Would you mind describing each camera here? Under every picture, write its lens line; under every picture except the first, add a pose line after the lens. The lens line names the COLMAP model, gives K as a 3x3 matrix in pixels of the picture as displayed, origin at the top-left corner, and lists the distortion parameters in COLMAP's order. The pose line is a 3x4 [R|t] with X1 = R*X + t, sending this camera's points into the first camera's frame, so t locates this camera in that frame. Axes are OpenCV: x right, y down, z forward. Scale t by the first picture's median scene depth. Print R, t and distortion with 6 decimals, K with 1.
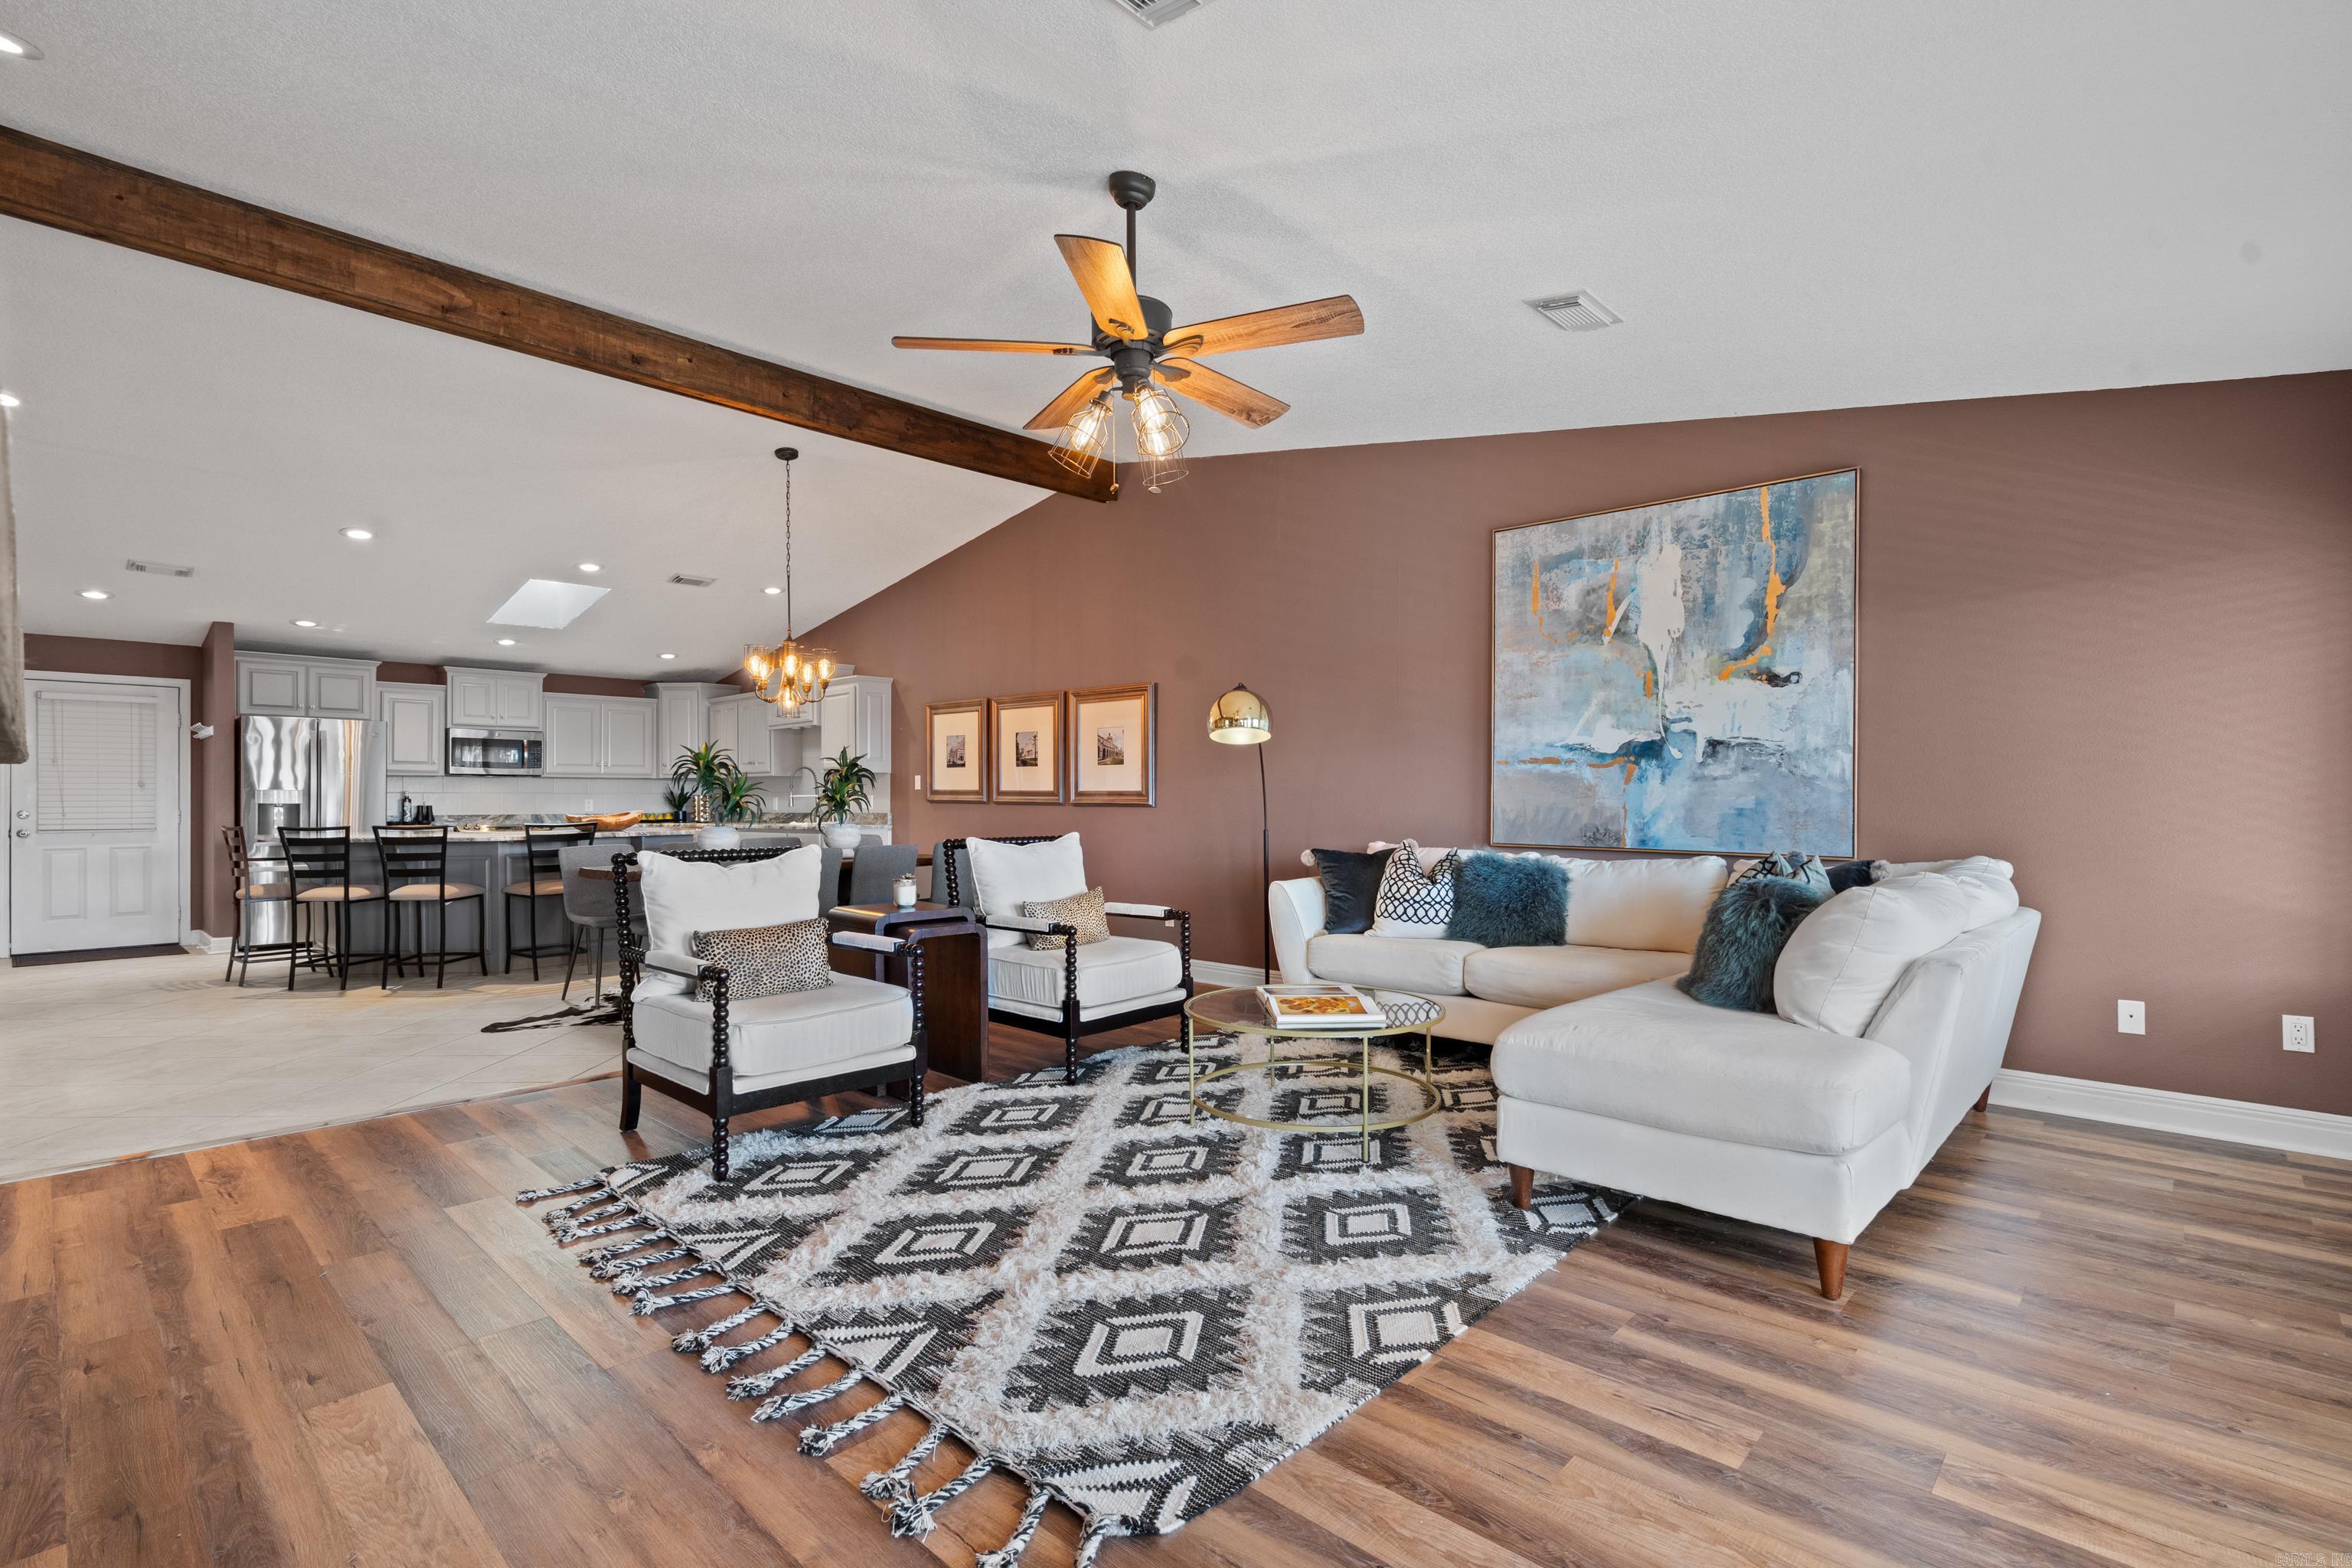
lens RADIAL K [[1086.0, 0, 1177.1], [0, 1086.0, 800.9], [0, 0, 1]] dist [0.000122, 0.000089]
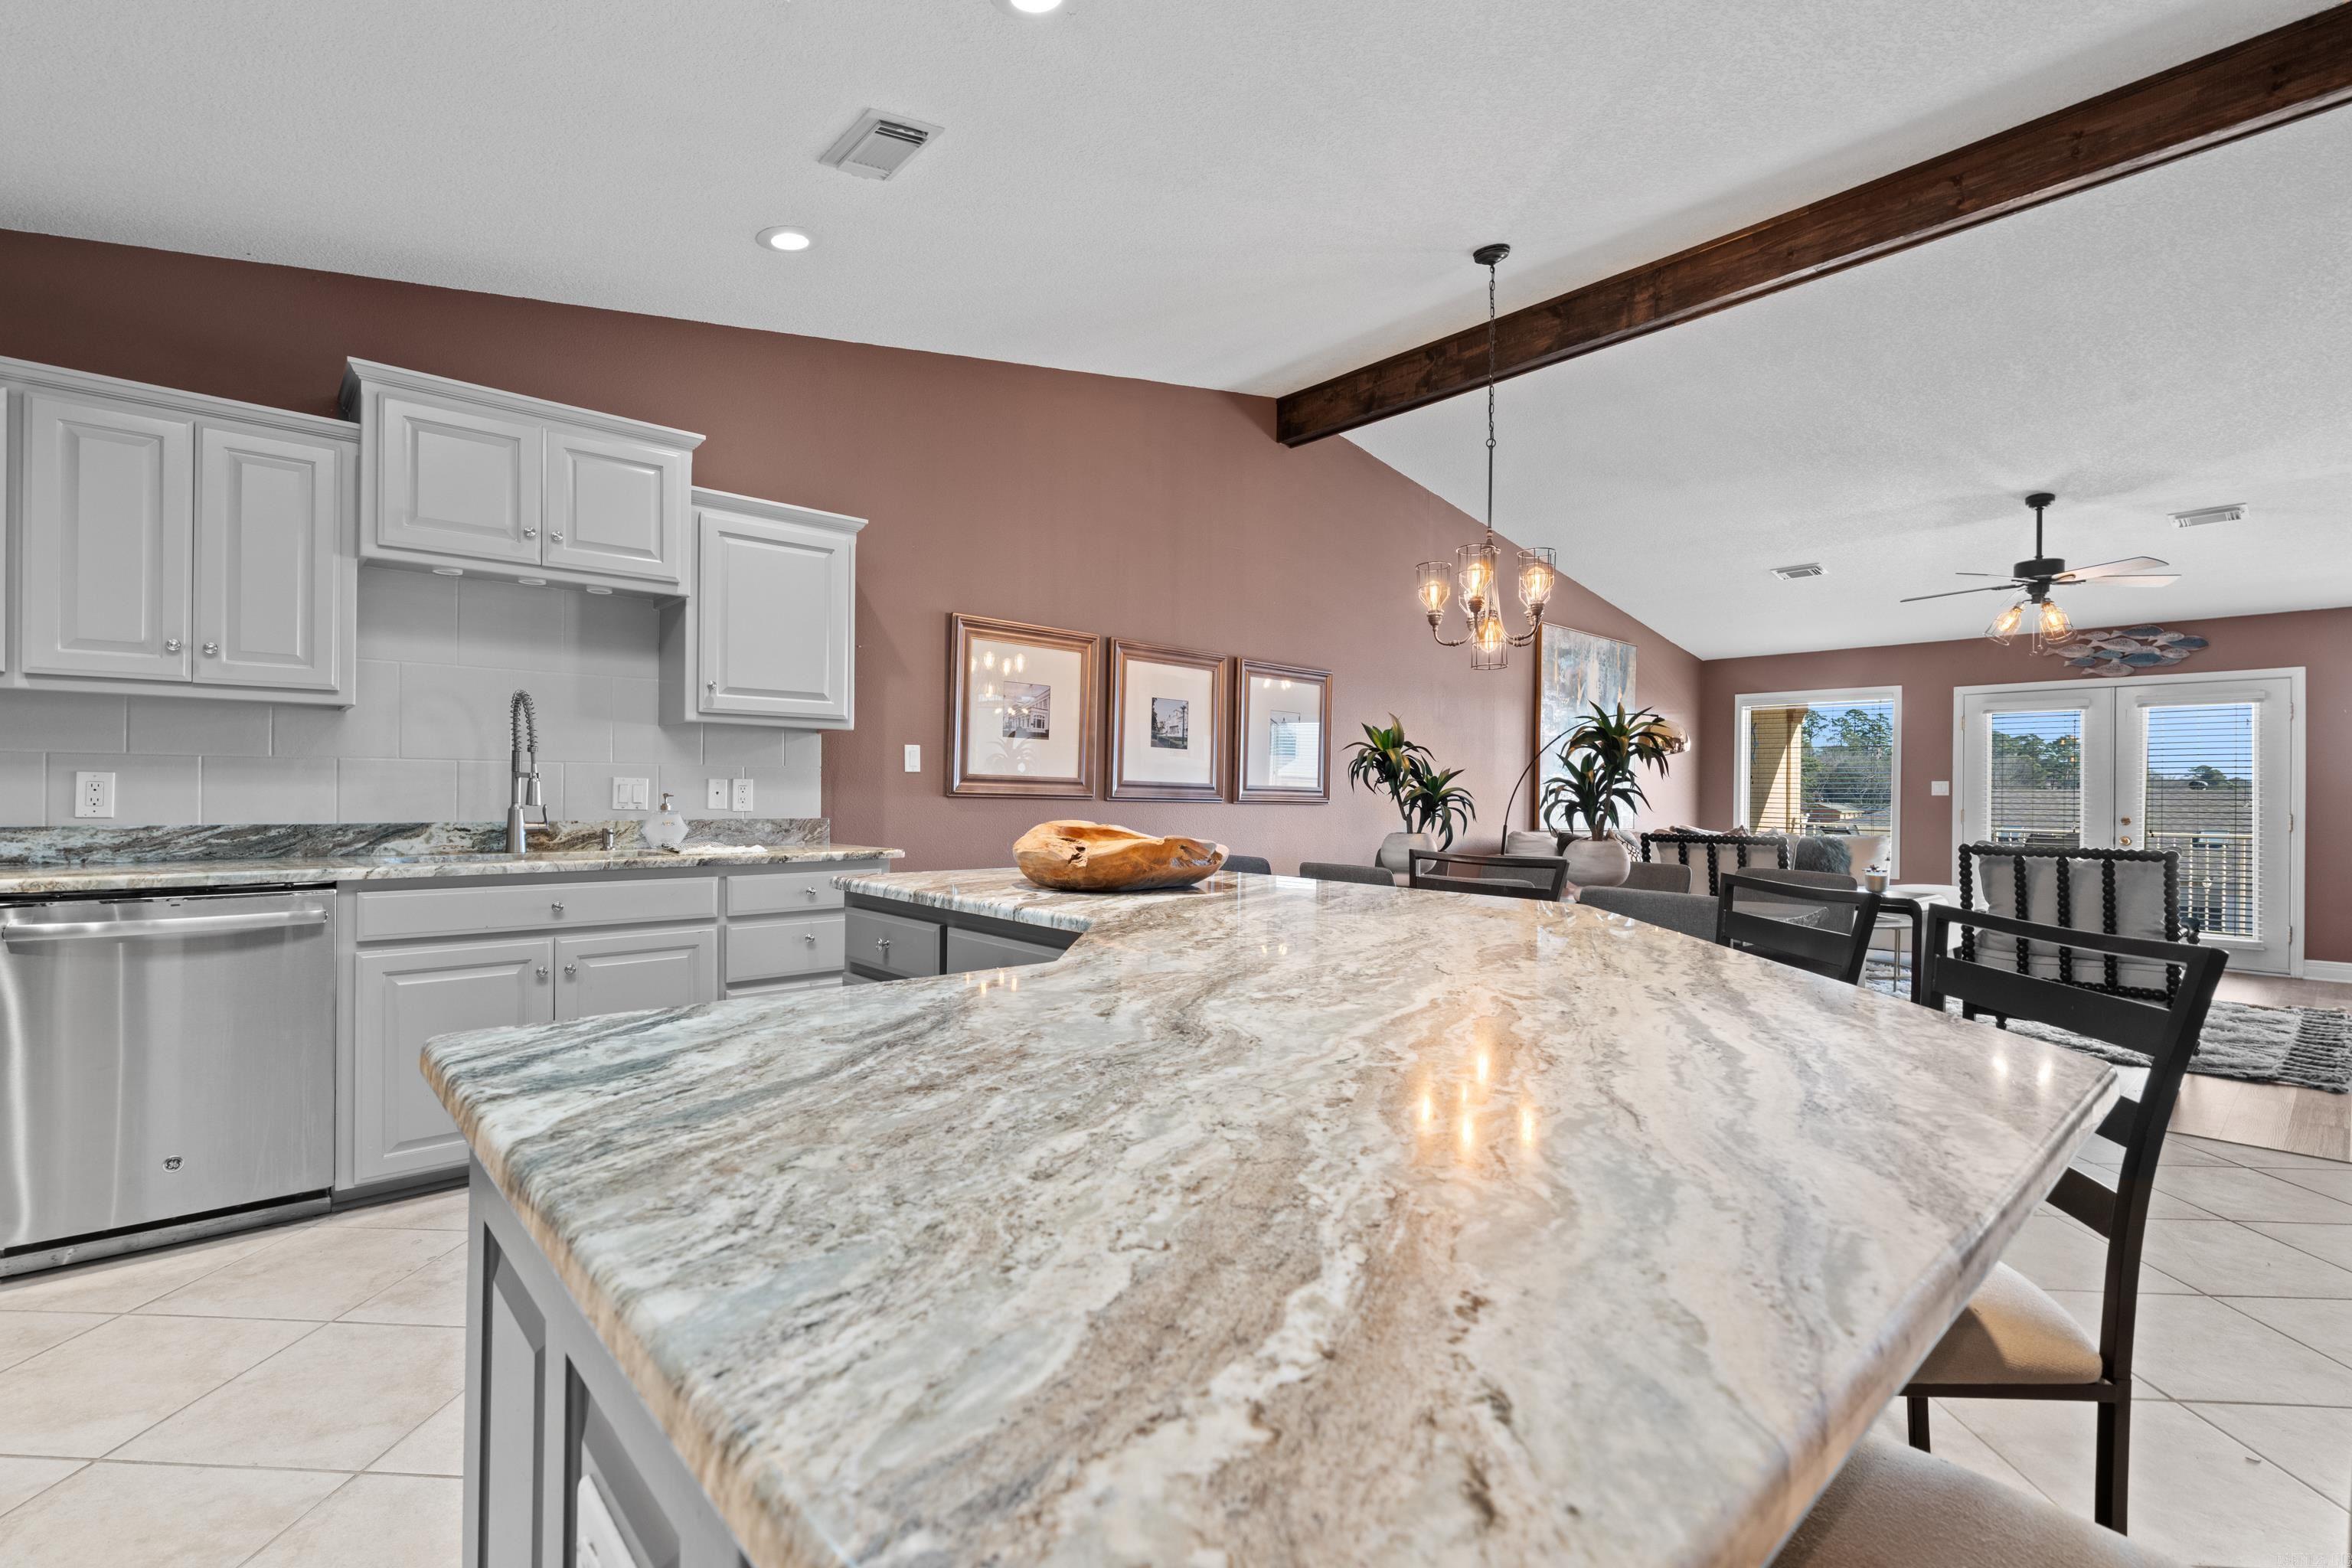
lens RADIAL K [[1066.8, 0, 1169.5], [0, 1066.8, 793.4], [0, 0, 1]] dist [-0.000103, 0.000441]
pose [[0.092786, 0.007914, 0.995655, -0.819026], [-0.007961, 0.999942, -0.007206, 0.002604], [-0.995654, -0.007258, 0.092844, 0.930566]]
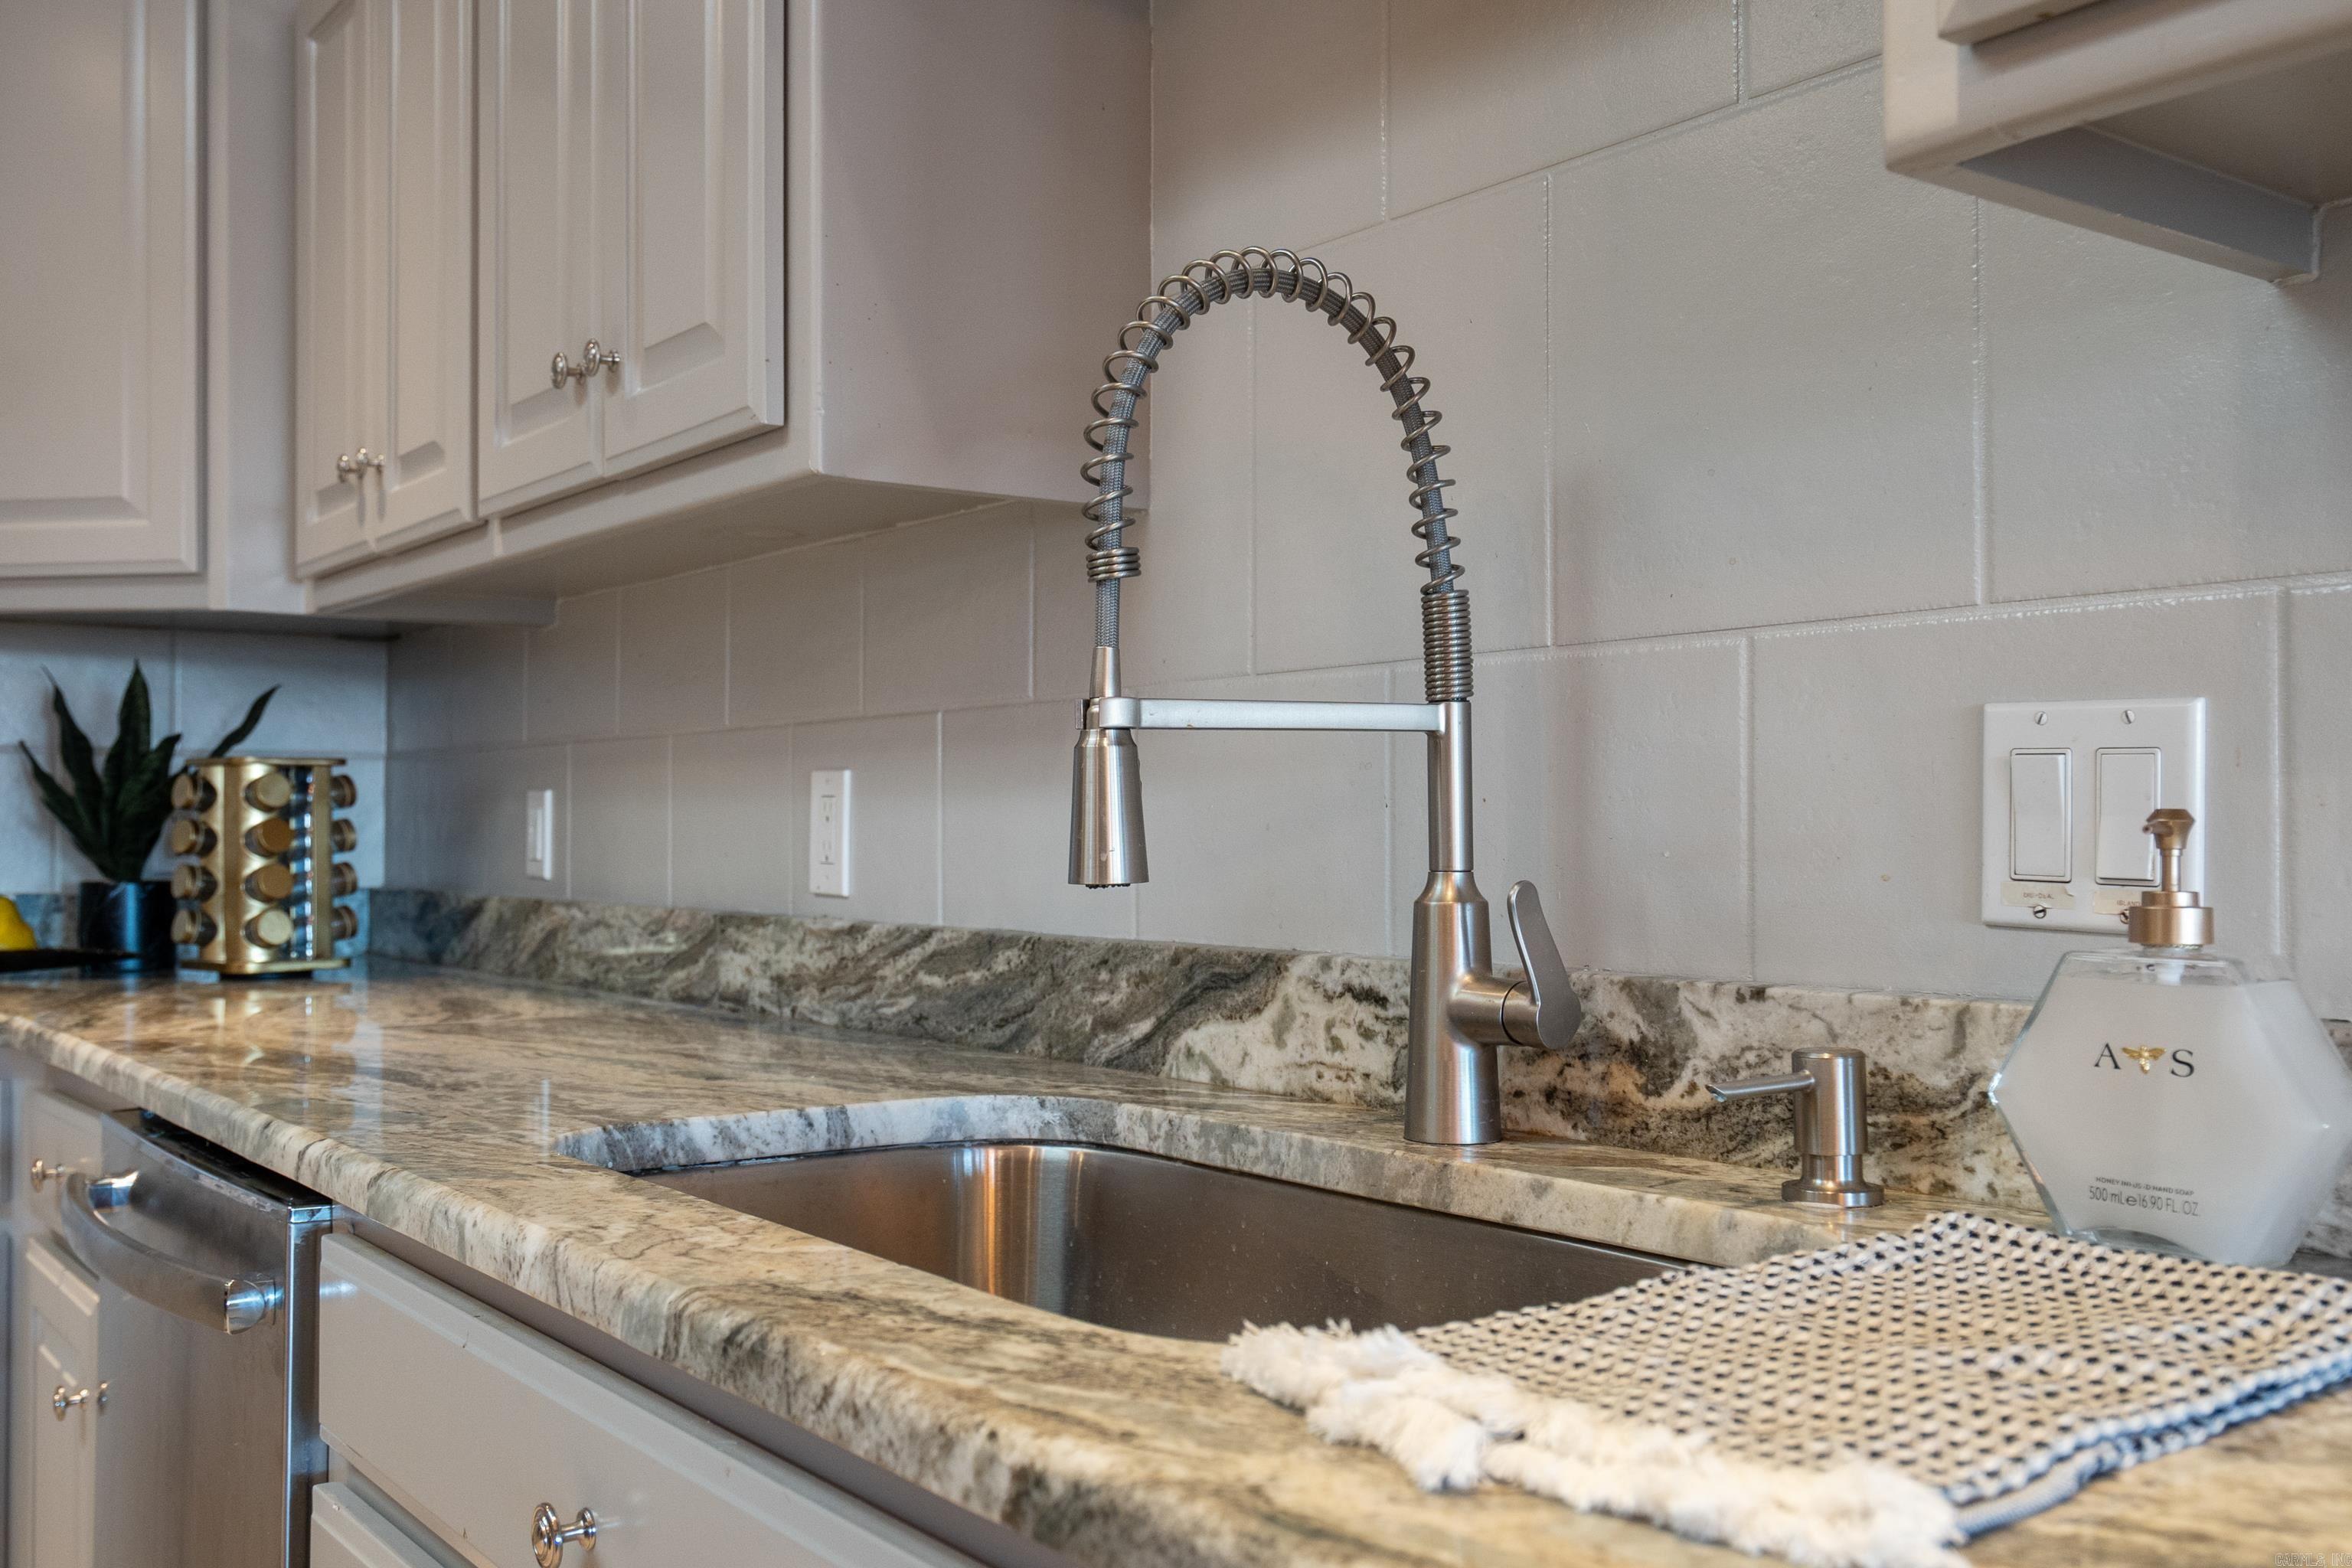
lens RADIAL K [[2186.3, 0, 1176.0], [0, 2186.3, 784.0], [0, 0, 1]] dist [-0.000051, 0.000933]
pose [[0.984012, 0.000033, -0.178103, -0.399637], [-0.003021, 0.999859, -0.016505, 0.001691], [0.178078, 0.016779, 0.983873, 1.069658]]
